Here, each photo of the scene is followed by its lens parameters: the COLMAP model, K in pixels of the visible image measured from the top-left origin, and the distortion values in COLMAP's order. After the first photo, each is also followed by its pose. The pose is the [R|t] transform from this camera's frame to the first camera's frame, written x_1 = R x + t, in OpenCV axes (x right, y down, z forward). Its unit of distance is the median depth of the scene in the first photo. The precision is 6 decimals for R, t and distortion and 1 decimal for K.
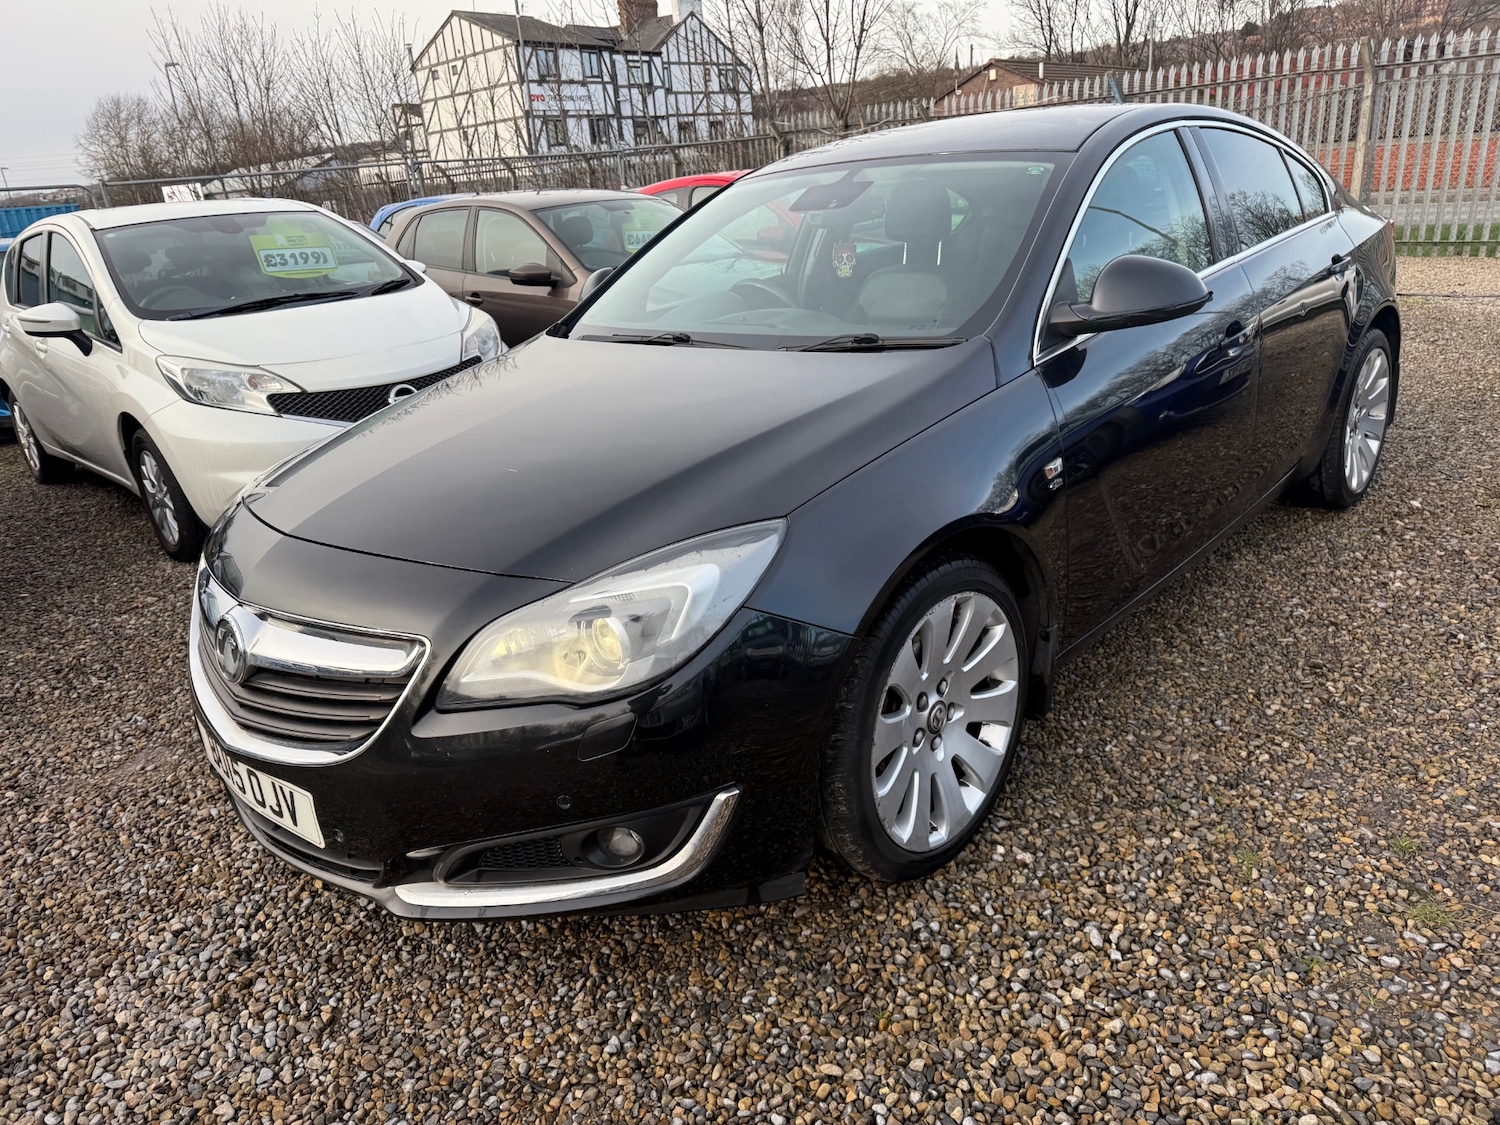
lens RADIAL K [[1090.8, 0, 747.5], [0, 1090.8, 550.0], [0, 0, 1]] dist [0.014909, -0.017220]
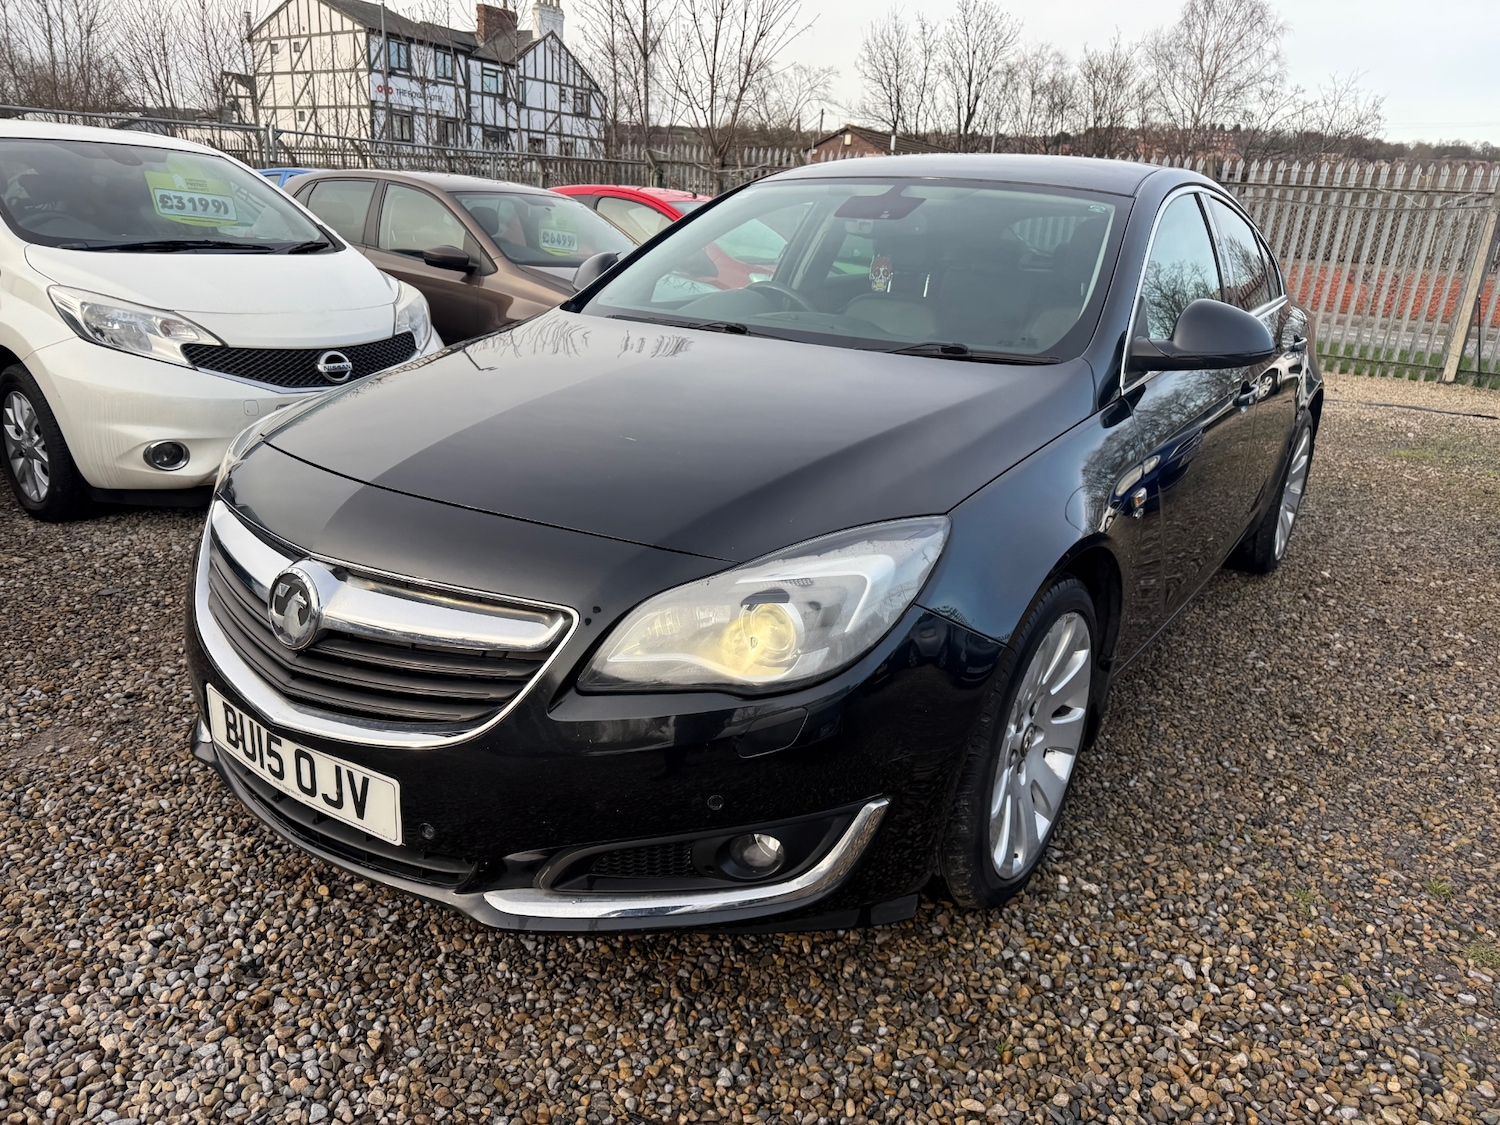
lens RADIAL K [[1090.8, 0, 753.0], [0, 1090.8, 549.0], [0, 0, 1]] dist [0.014909, -0.017220]
pose [[0.979996, 0.089993, 0.177510, -0.247936], [-0.084117, 0.995638, -0.040375, 0.043627], [-0.180370, 0.024635, 0.983290, 0.081213]]
